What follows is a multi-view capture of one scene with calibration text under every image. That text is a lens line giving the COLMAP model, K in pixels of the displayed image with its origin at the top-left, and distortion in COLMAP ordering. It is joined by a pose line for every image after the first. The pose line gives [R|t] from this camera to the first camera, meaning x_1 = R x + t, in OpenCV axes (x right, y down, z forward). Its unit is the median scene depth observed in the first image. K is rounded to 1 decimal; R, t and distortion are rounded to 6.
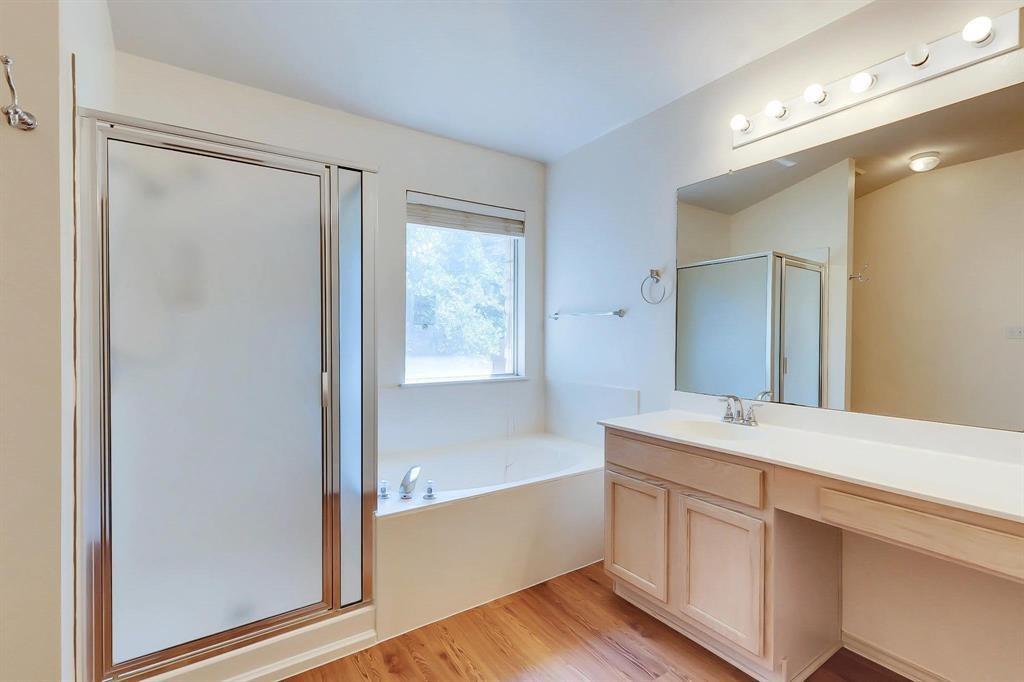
lens RADIAL K [[458.8, 0, 512.0], [0, 458.8, 341.0], [0, 0, 1]] dist [0.002781, 0.000499]
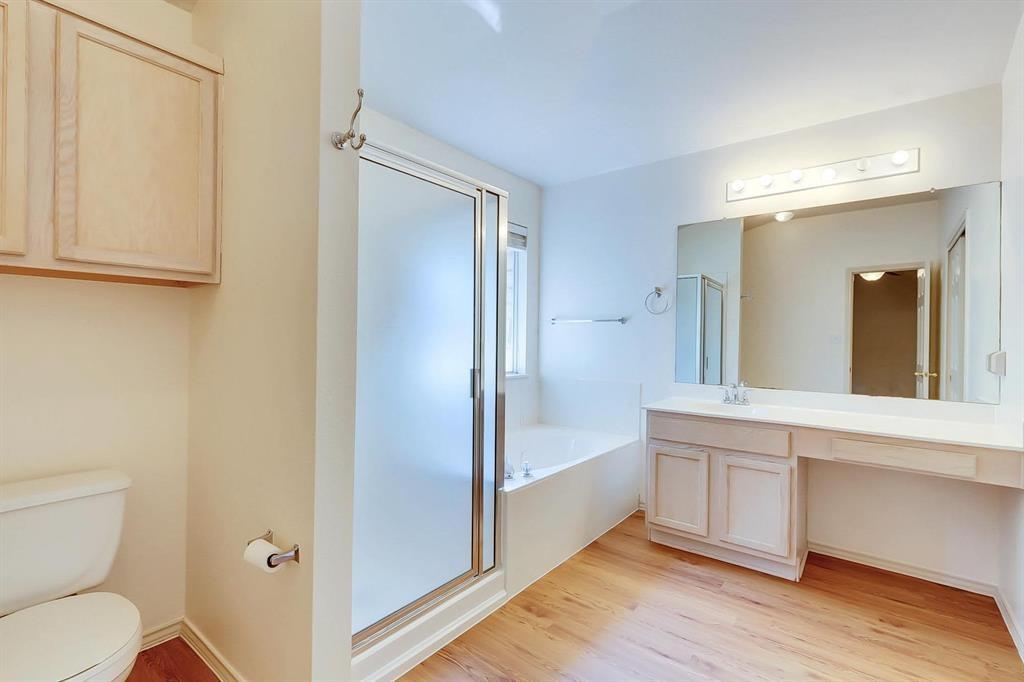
lens RADIAL K [[458.8, 0, 512.0], [0, 458.8, 341.0], [0, 0, 1]] dist [0.002781, 0.000499]
pose [[0.951568, 0.008973, 0.307308, -0.598118], [-0.007585, 0.999955, -0.005710, 0.004634], [-0.307345, 0.003103, 0.951593, -0.106060]]
